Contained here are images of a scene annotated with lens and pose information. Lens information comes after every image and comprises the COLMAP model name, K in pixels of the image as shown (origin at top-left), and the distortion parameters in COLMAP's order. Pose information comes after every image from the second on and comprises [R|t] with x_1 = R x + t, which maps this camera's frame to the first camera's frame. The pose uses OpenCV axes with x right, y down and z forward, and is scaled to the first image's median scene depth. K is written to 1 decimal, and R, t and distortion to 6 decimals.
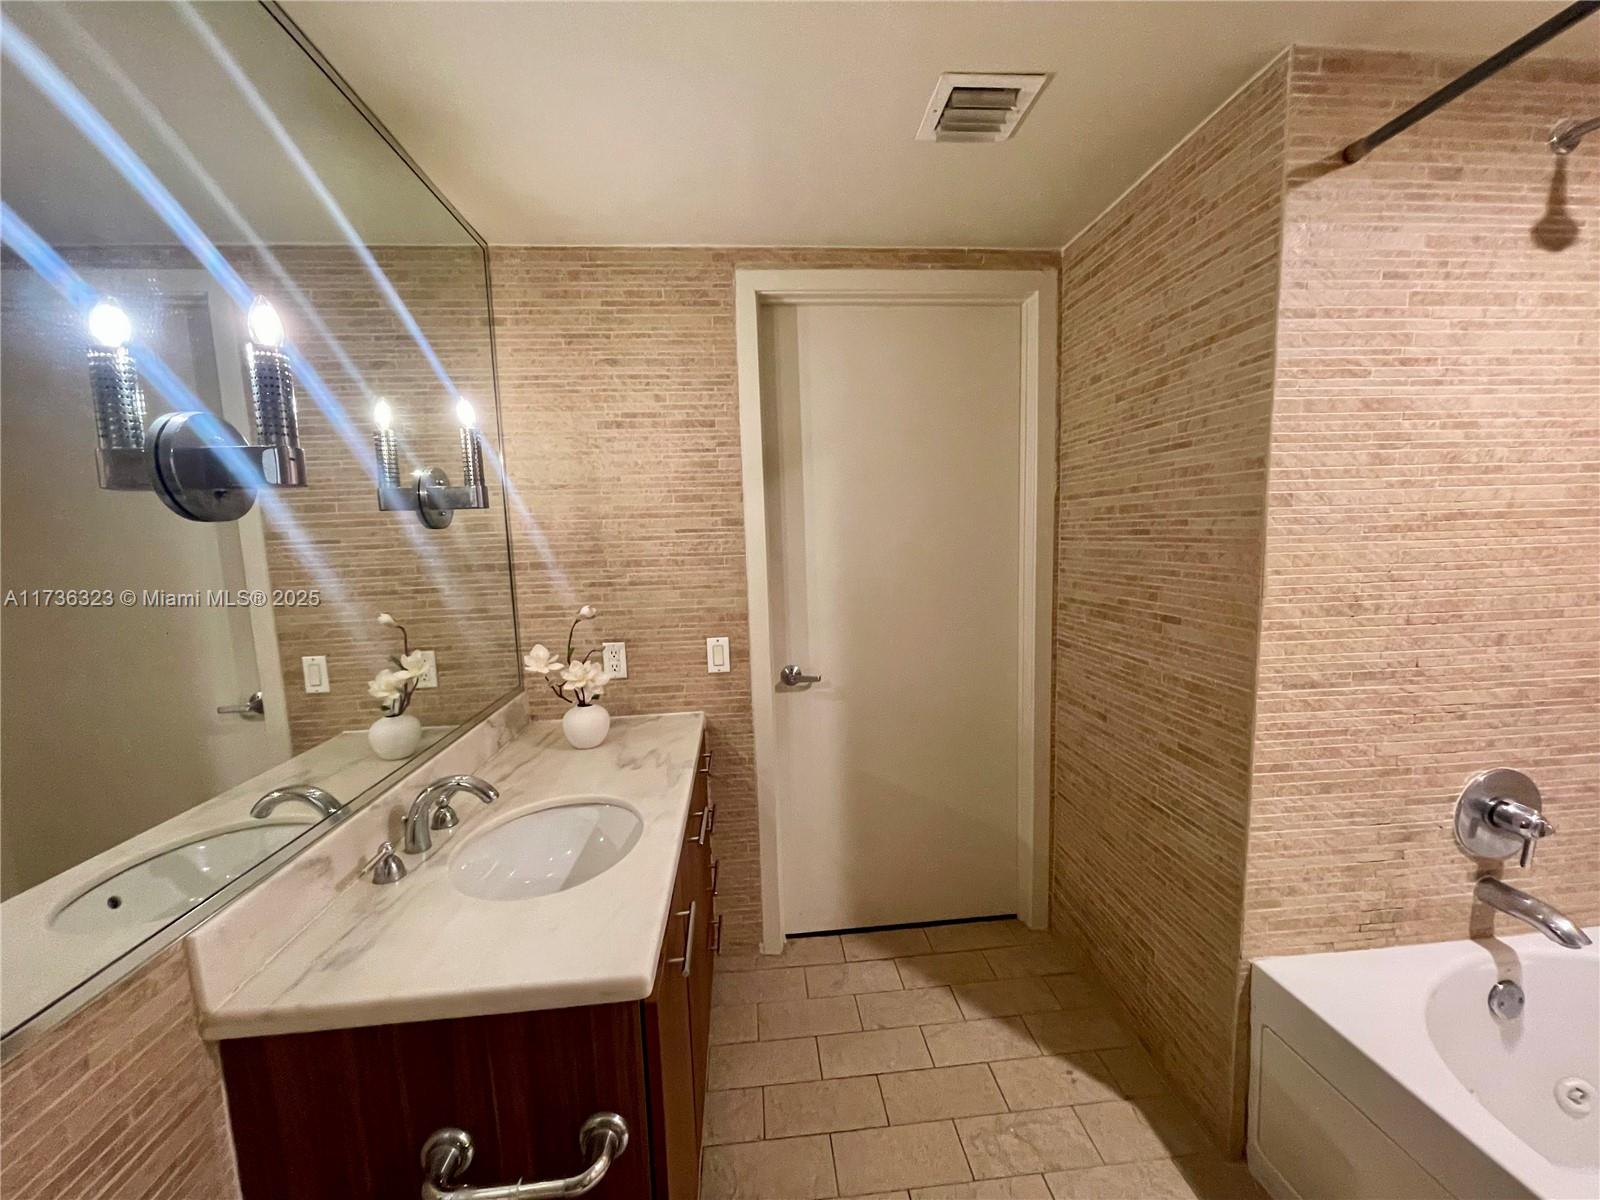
lens RADIAL K [[647.8, 0, 800.5], [0, 647.8, 610.5], [0, 0, 1]] dist [-0.002632, 0.000847]
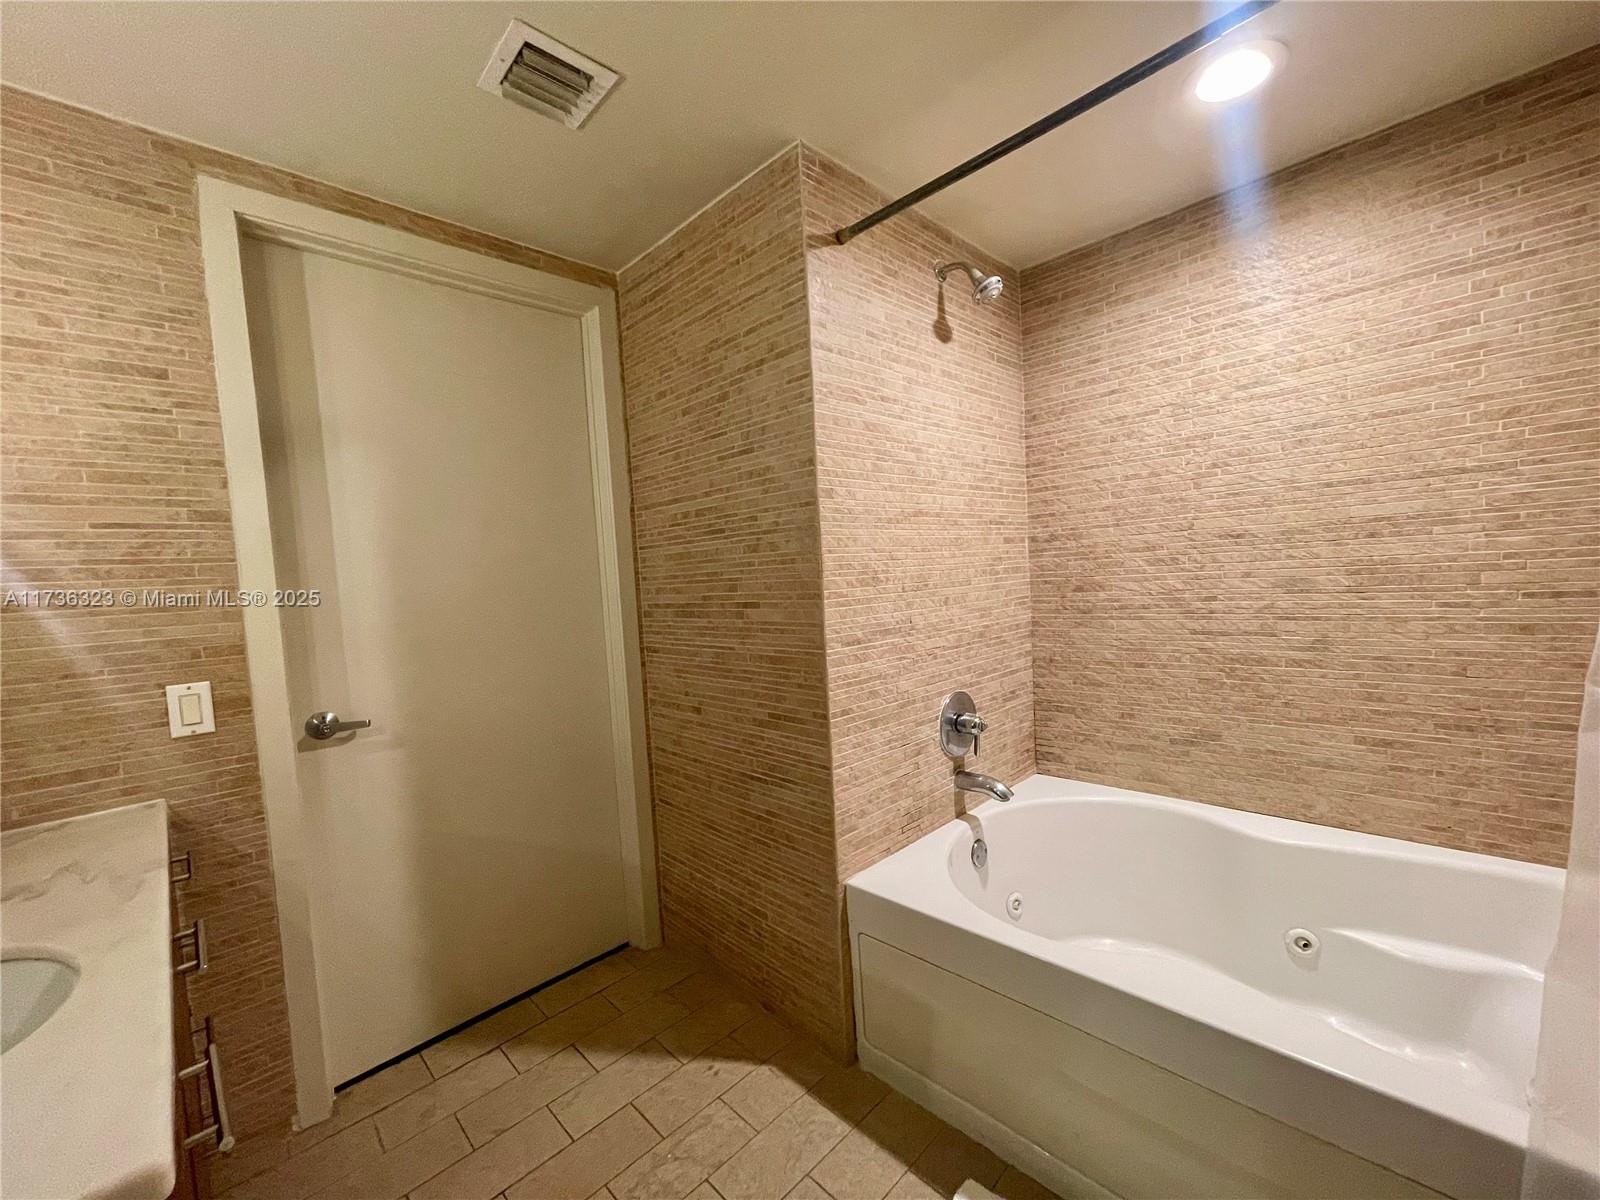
lens RADIAL K [[647.8, 0, 801.2], [0, 647.8, 610.6], [0, 0, 1]] dist [-0.002632, 0.000847]
pose [[0.771395, -0.050514, 0.634348, -0.075286], [0.107496, 0.992863, -0.051658, 0.090600], [-0.627211, 0.108039, 0.771319, 0.076828]]
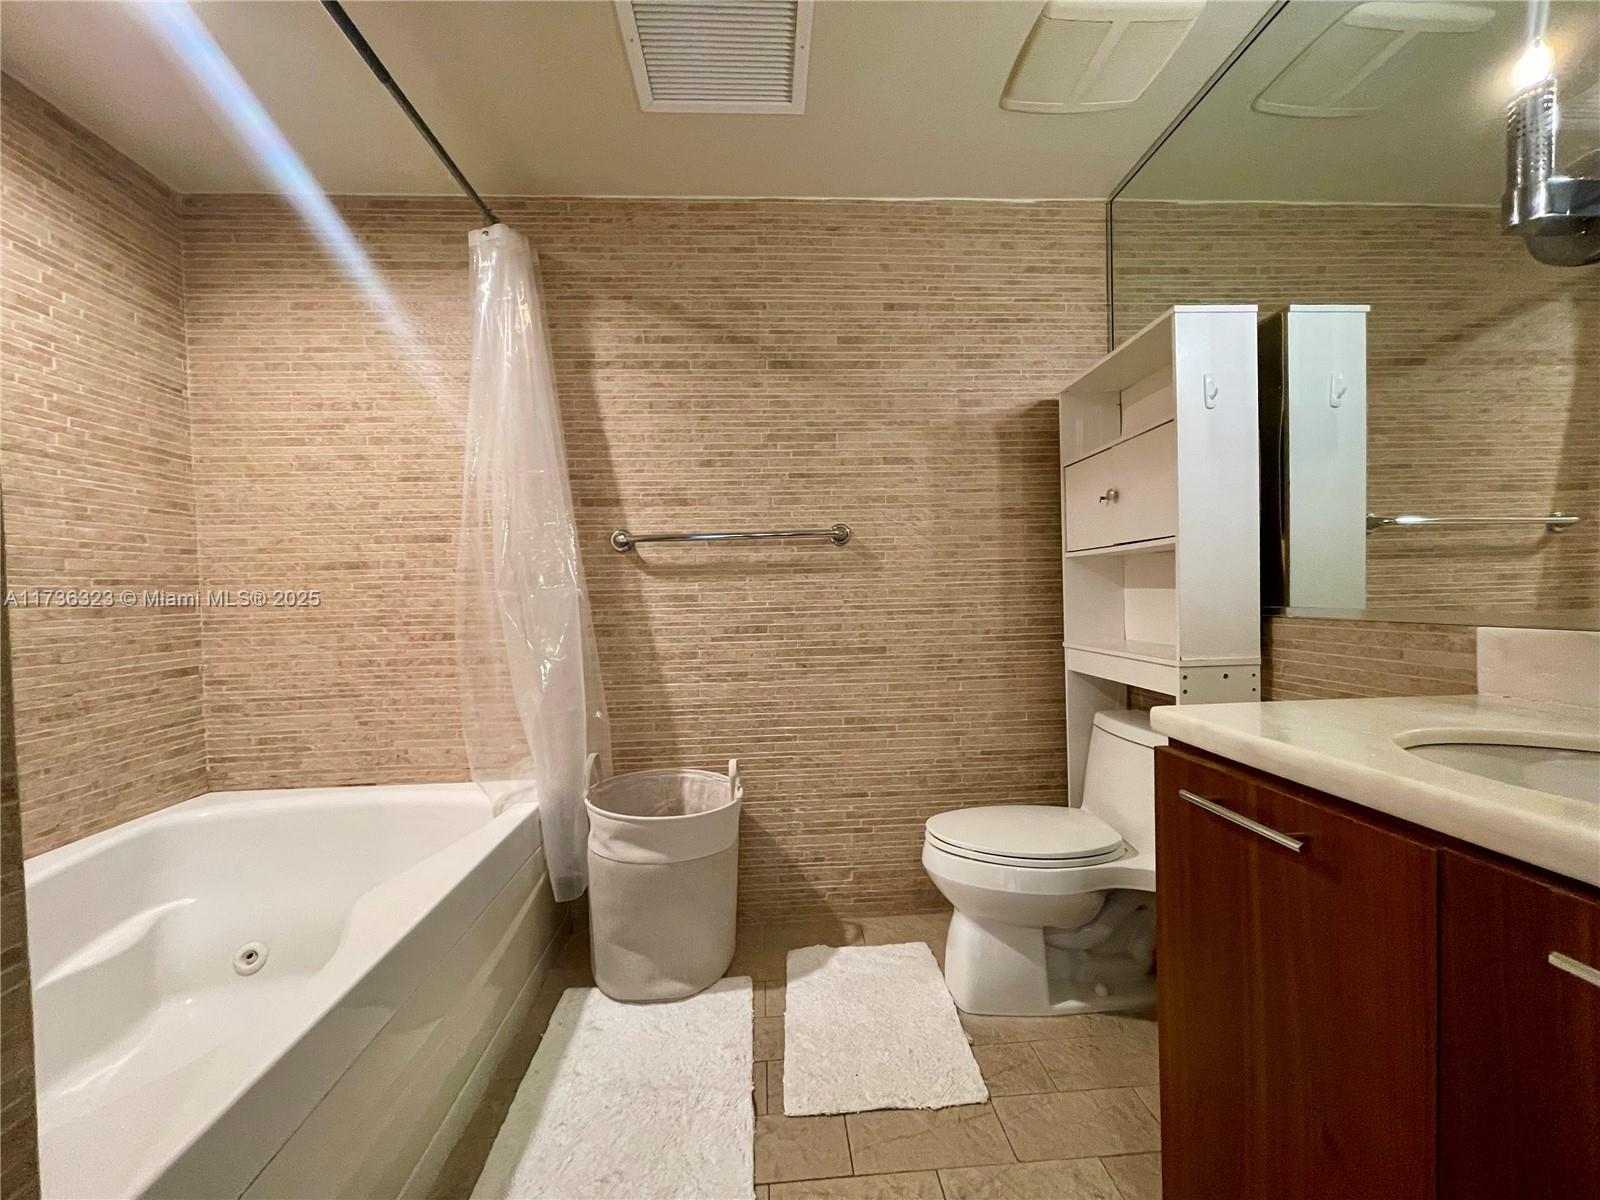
lens RADIAL K [[647.8, 0, 800.0], [0, 647.8, 612.6], [0, 0, 1]] dist [-0.002632, 0.000847]
pose [[-0.997862, 0.058302, 0.029542, 0.185305], [0.061963, 0.987668, 0.143780, 0.101974], [-0.020795, 0.145303, -0.989169, 1.145328]]
